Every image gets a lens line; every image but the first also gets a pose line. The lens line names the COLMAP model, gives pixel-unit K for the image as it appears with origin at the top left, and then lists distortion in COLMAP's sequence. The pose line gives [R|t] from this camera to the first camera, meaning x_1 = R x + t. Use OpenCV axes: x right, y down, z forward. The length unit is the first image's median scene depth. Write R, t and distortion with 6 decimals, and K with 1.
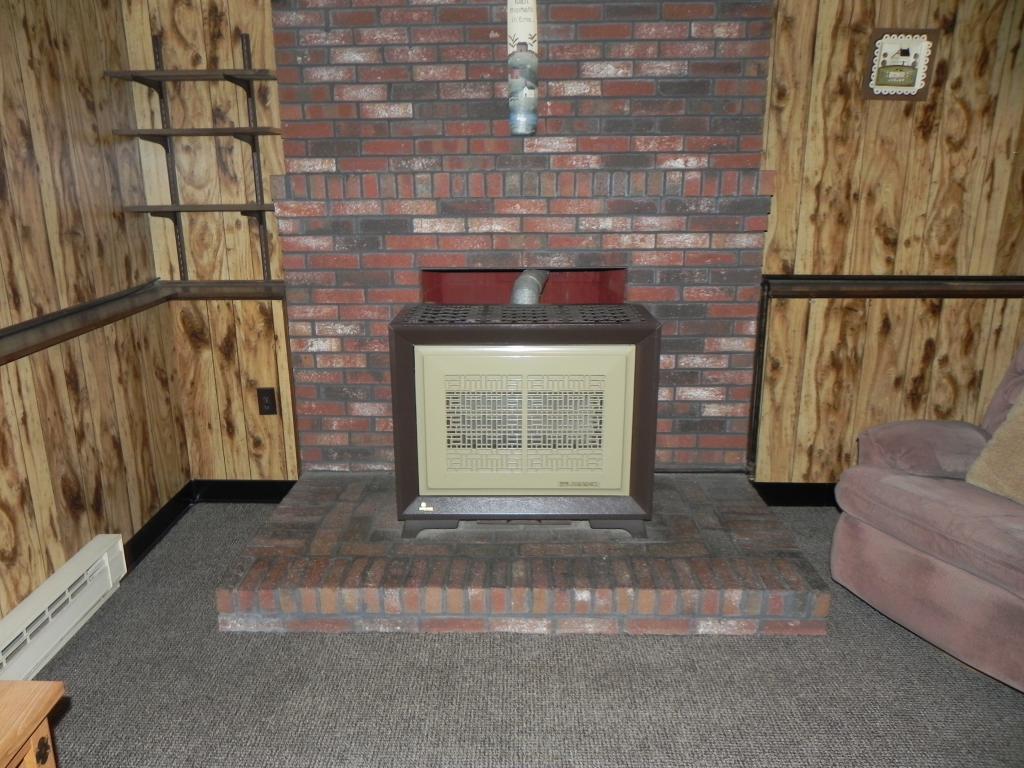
lens RADIAL K [[772.5, 0, 542.3], [0, 772.5, 390.4], [0, 0, 1]] dist [-0.018118, 0.005067]
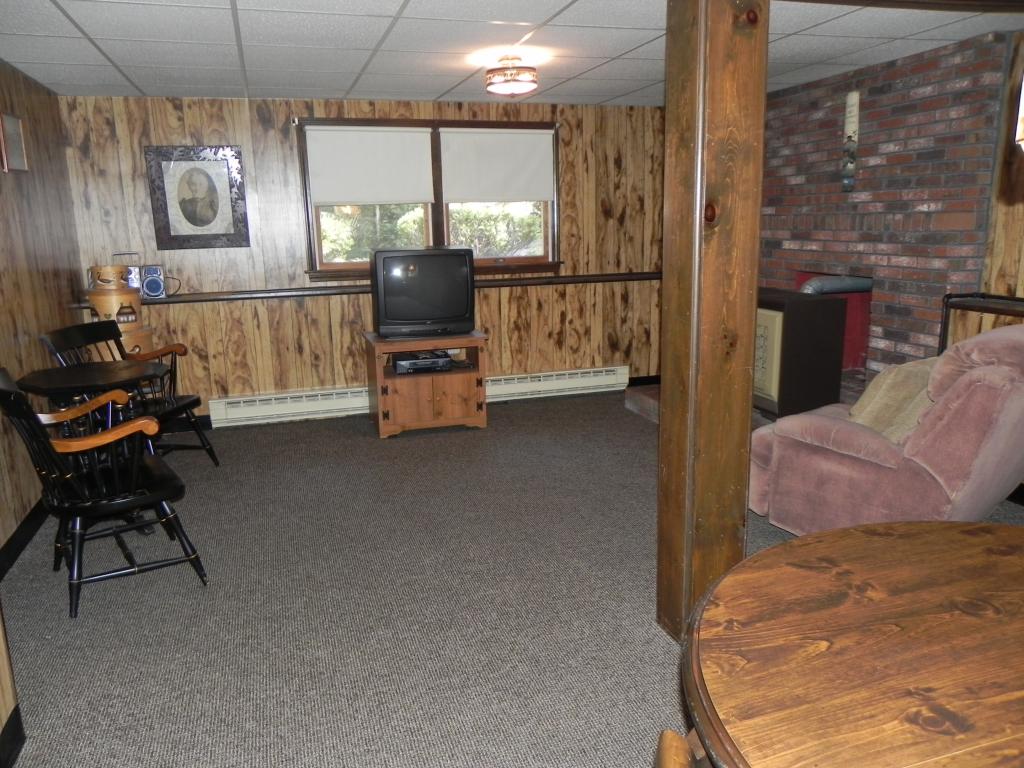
lens RADIAL K [[772.5, 0, 542.3], [0, 772.5, 390.4], [0, 0, 1]] dist [-0.018118, 0.005067]
pose [[0.336381, 0.205453, -0.919041, 1.342759], [-0.243272, 0.961745, 0.125959, 0.020682], [0.909762, 0.181207, 0.373494, -0.104391]]
